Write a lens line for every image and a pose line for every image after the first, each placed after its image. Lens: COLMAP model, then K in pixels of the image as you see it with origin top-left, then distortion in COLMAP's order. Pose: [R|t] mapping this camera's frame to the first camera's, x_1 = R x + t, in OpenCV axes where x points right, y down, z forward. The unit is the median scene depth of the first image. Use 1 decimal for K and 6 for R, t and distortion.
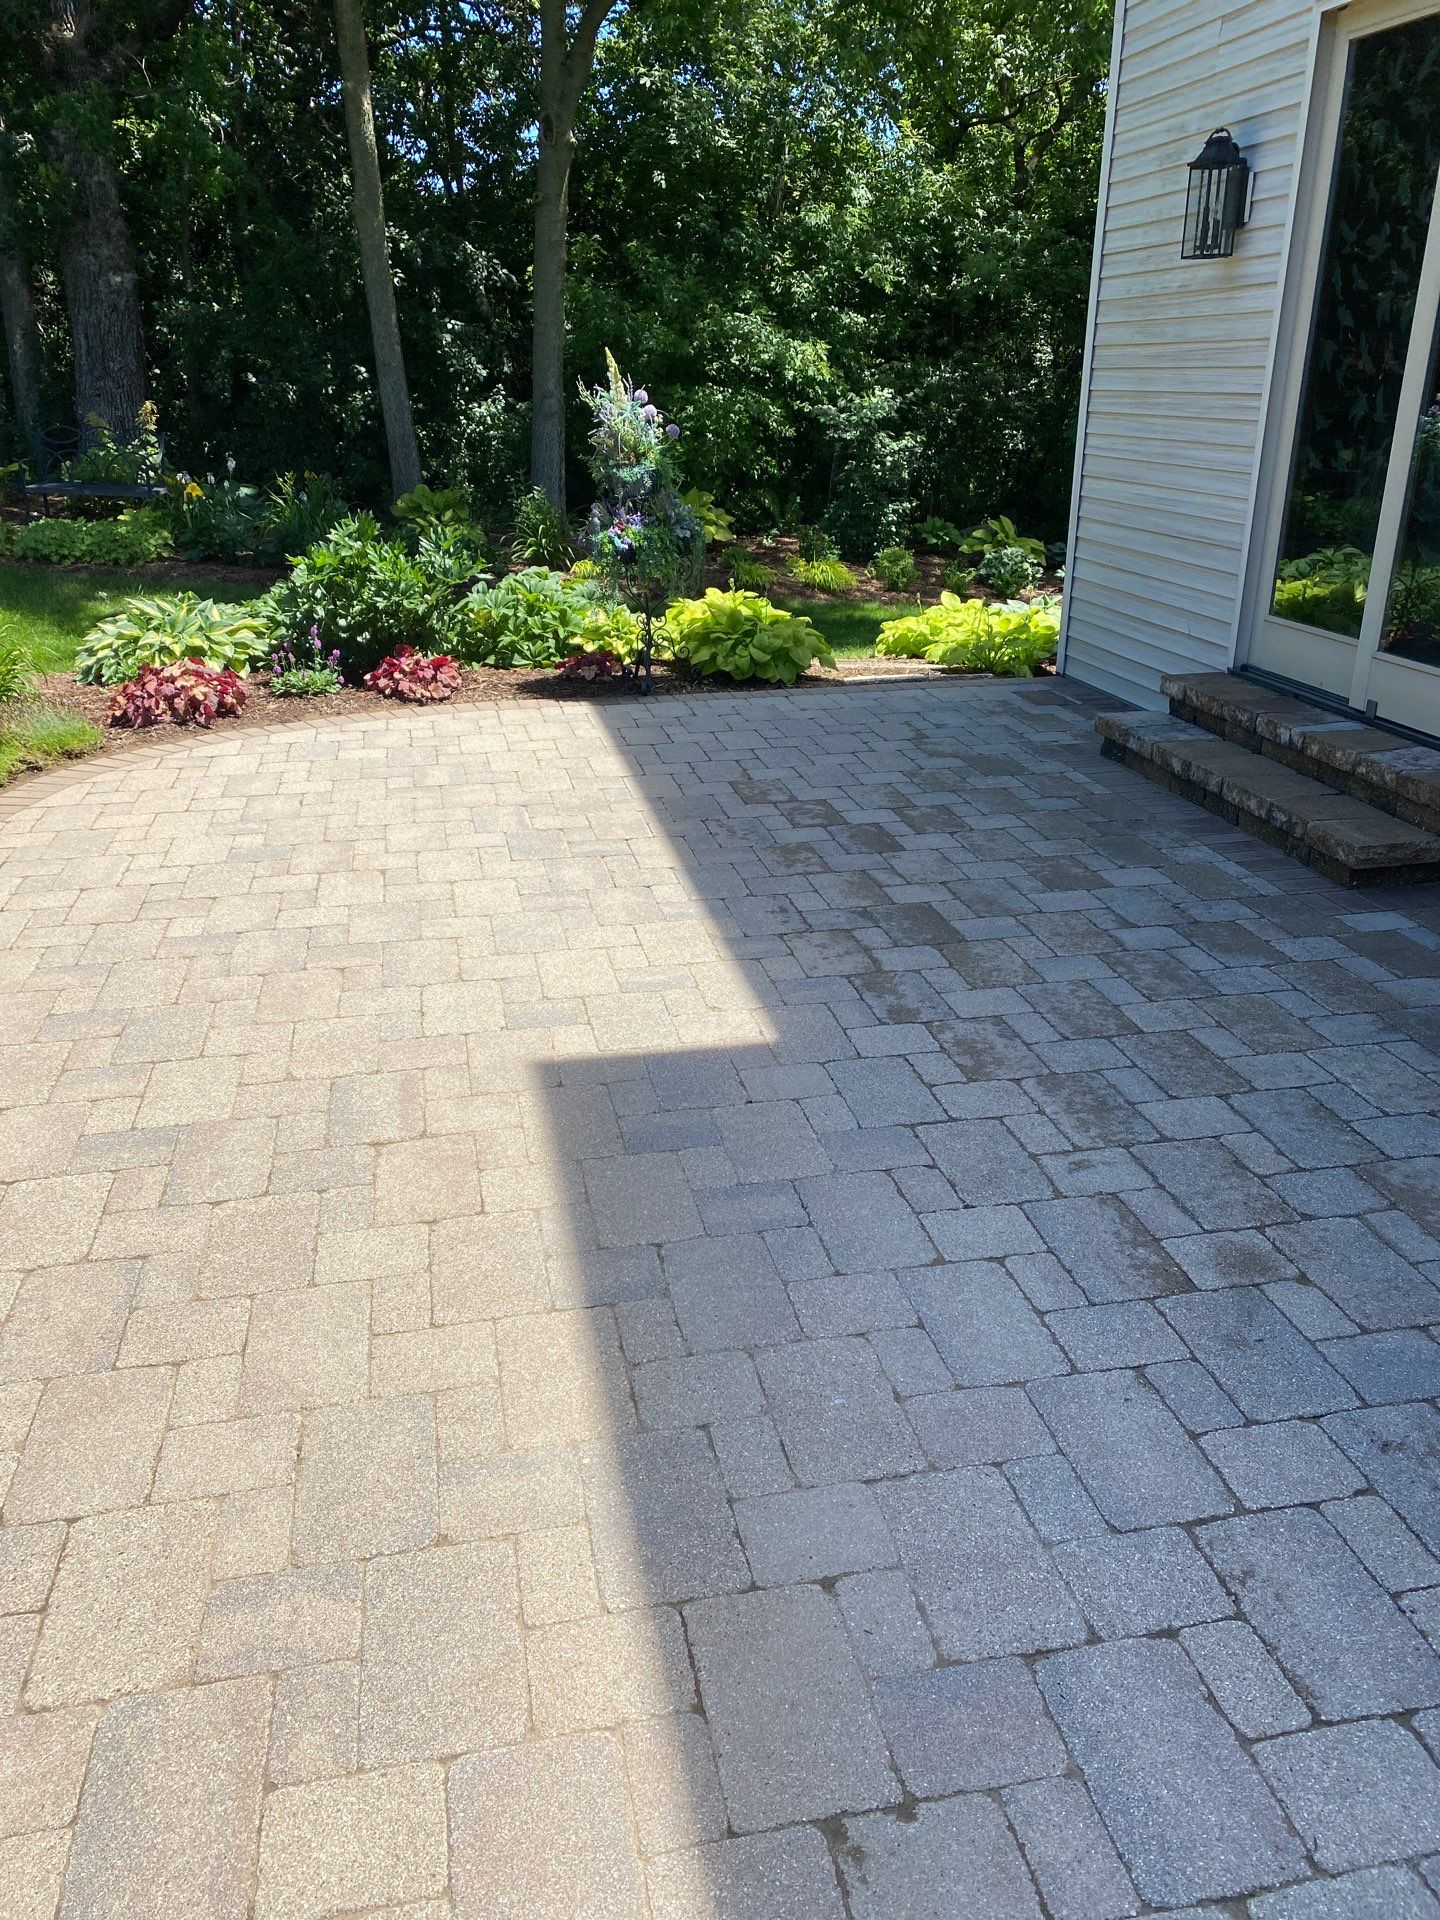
lens RADIAL K [[1467.2, 0, 718.6], [0, 1467.2, 949.4], [0, 0, 1]] dist [0.040335, -0.045753]
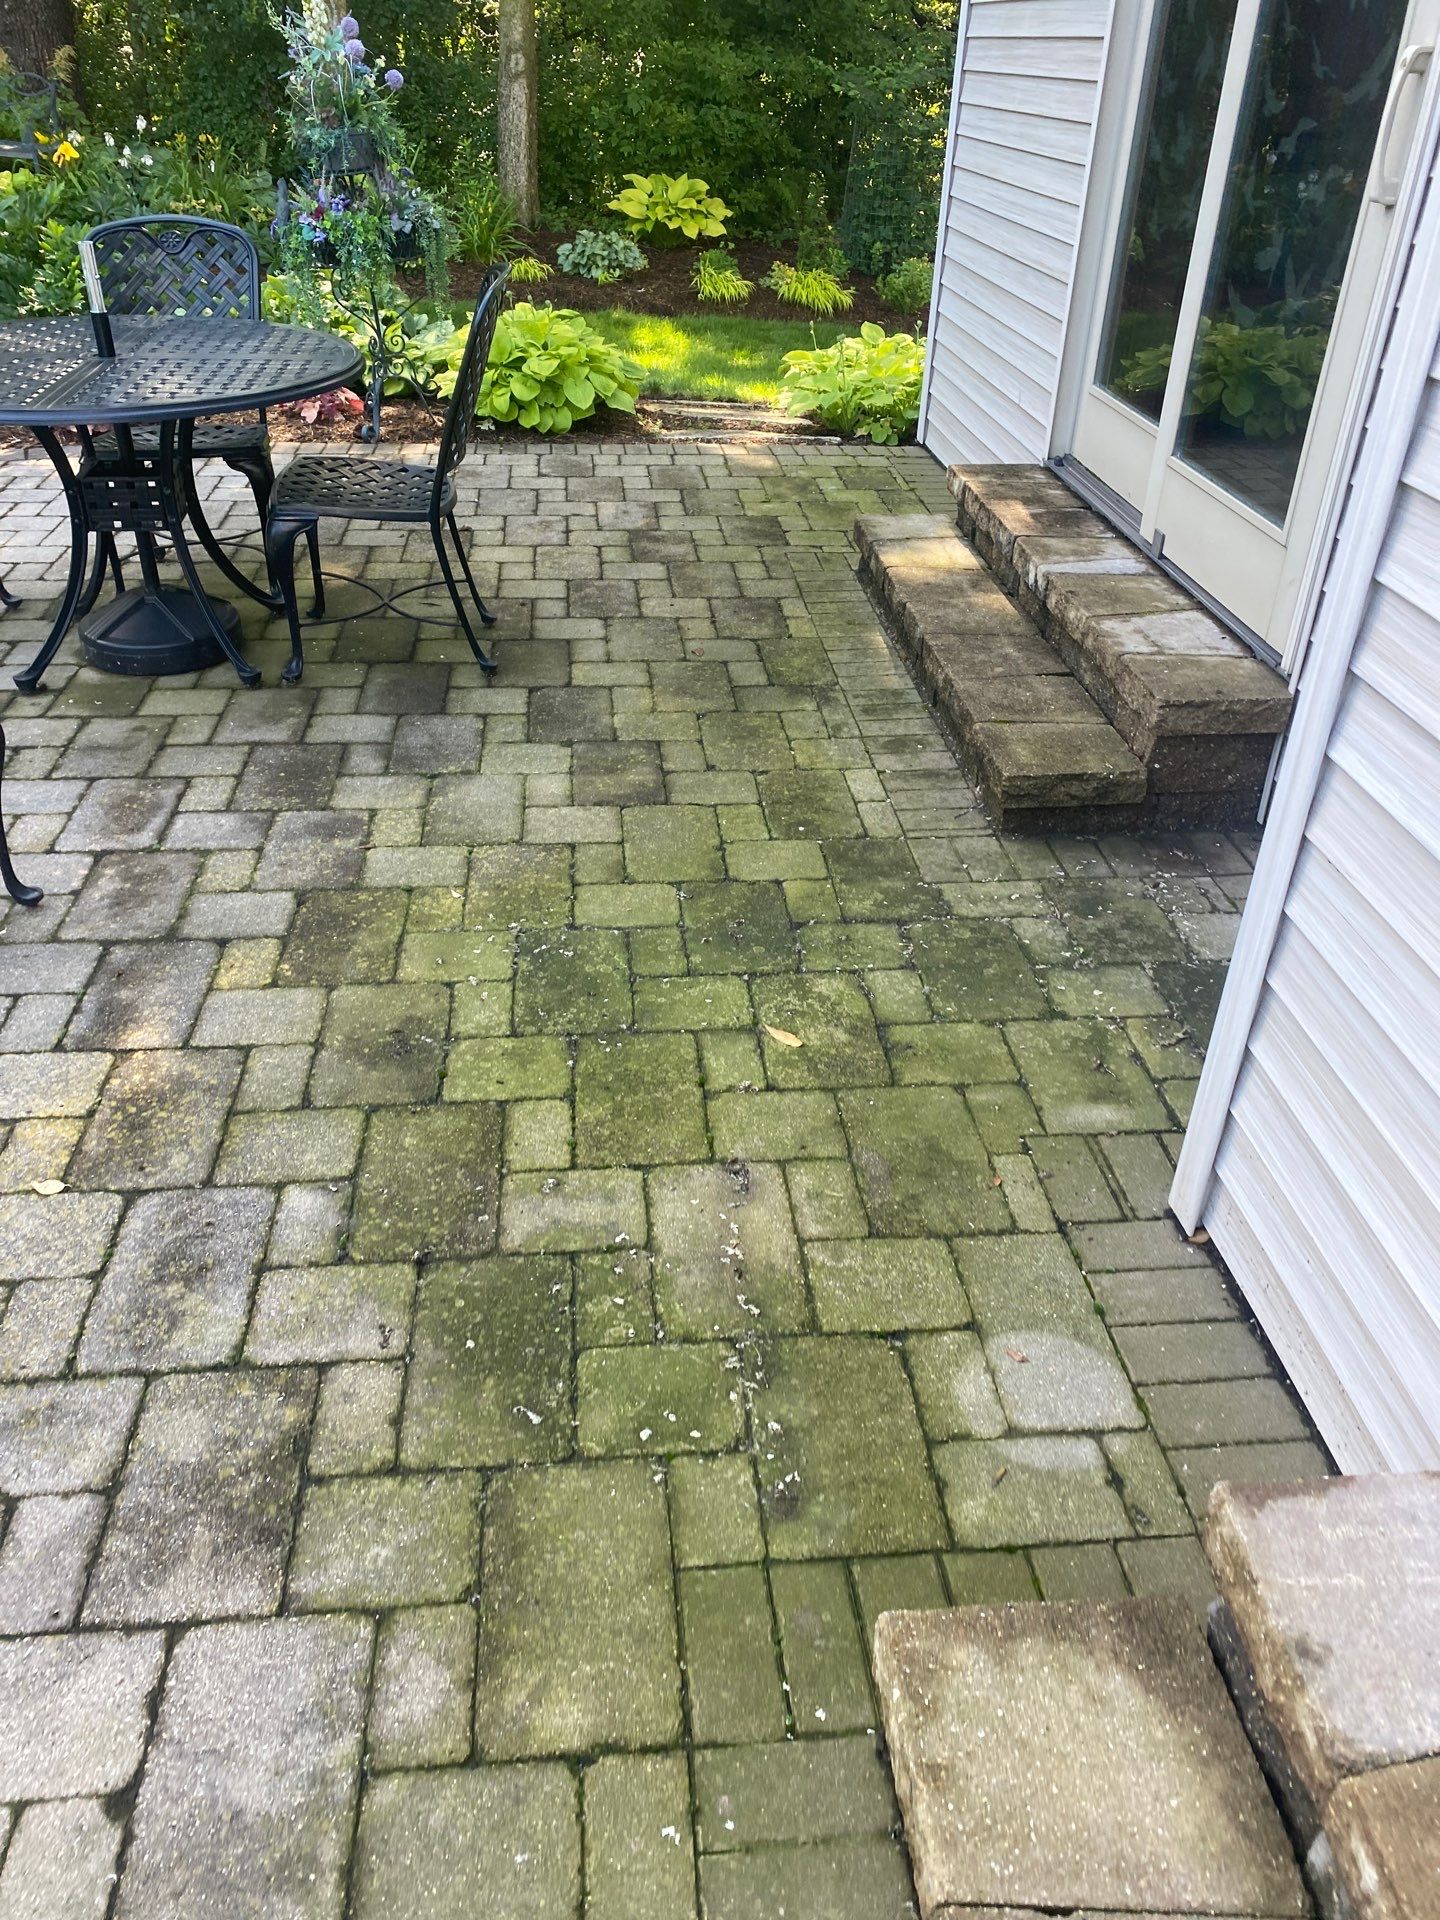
lens RADIAL K [[1467.2, 0, 711.4], [0, 1467.2, 950.1], [0, 0, 1]] dist [0.040335, -0.045753]
pose [[0.993247, 0.081396, -0.082679, 0.279360], [-0.065452, 0.981492, 0.179972, -0.078886], [0.095798, -0.173345, 0.980191, 0.252972]]
